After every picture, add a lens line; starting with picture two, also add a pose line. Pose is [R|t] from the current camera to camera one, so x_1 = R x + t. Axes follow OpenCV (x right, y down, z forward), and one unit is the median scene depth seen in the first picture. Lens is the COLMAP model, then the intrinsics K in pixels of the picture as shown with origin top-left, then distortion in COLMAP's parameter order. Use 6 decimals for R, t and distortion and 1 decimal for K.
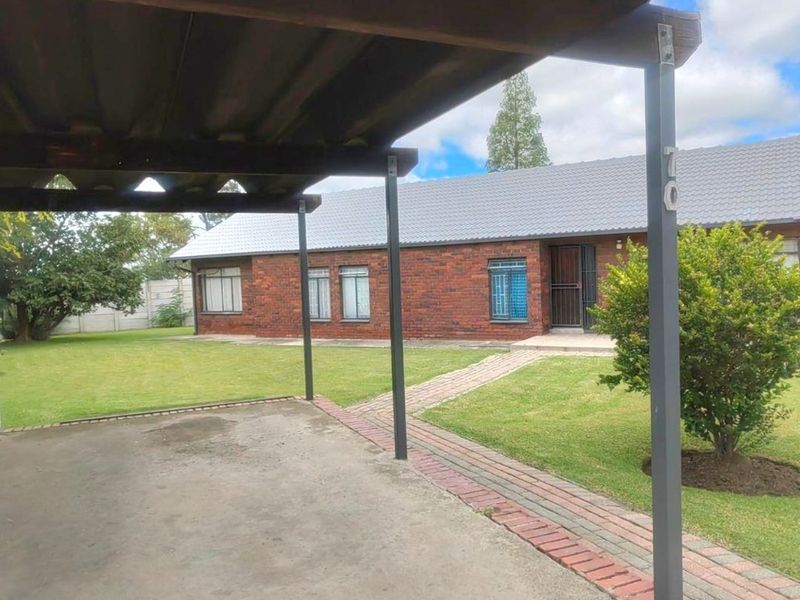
lens RADIAL K [[634.8, 0, 397.3], [0, 634.8, 306.8], [0, 0, 1]] dist [-0.008096, -0.000326]
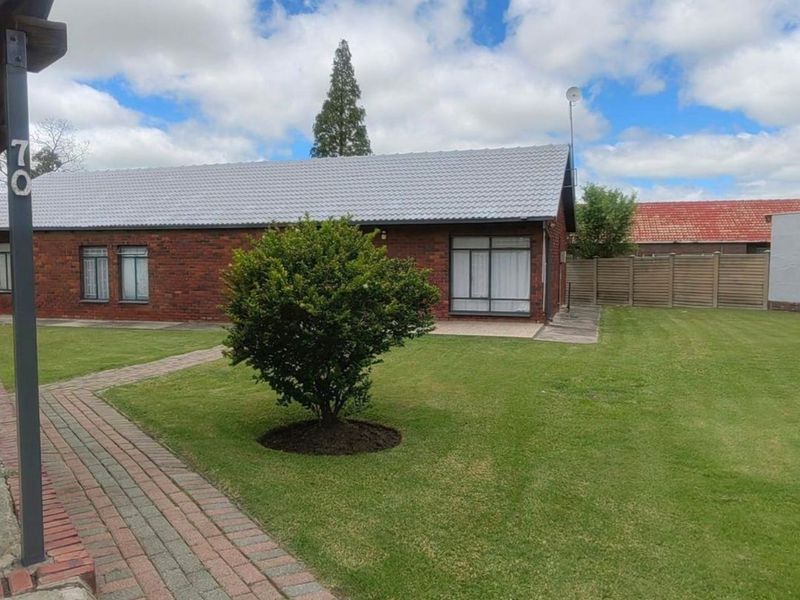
lens RADIAL K [[634.8, 0, 401.1], [0, 634.8, 293.8], [0, 0, 1]] dist [-0.008096, -0.000326]
pose [[0.976950, 0.022743, 0.212252, 0.127561], [-0.022940, 0.999736, -0.001536, 0.001386], [-0.212231, -0.003368, 0.977214, -0.042203]]
